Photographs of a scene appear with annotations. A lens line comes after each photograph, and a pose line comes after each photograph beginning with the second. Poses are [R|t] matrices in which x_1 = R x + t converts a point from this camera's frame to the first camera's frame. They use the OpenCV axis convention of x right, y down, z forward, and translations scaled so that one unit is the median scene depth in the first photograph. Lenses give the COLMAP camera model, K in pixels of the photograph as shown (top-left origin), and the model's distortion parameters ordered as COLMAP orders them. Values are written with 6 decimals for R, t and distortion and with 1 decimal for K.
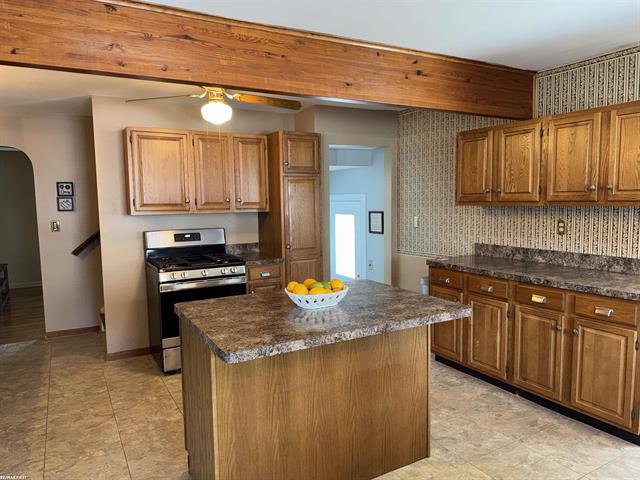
lens RADIAL K [[446.8, 0, 320.0], [0, 446.8, 240.0], [0, 0, 1]] dist [0.000729, 0.000289]
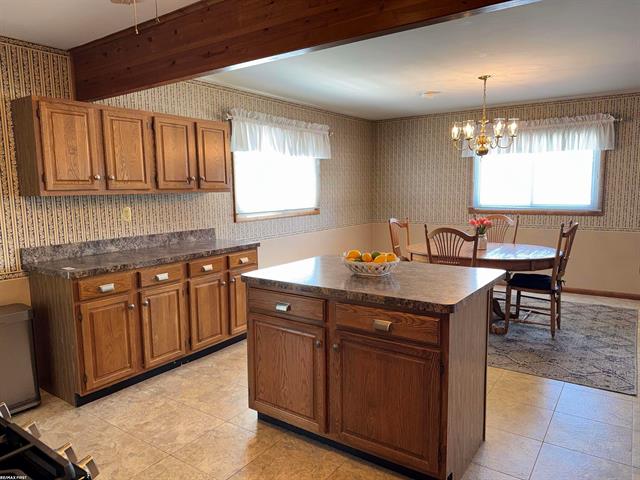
lens RADIAL K [[451.0, 0, 320.0], [0, 451.0, 240.0], [0, 0, 1]] dist [0.004188, 0.000992]
pose [[-0.433990, -0.086510, 0.896754, -0.625513], [0.102099, 0.984244, 0.144361, -0.076006], [-0.895114, 0.154209, -0.418320, 1.026645]]
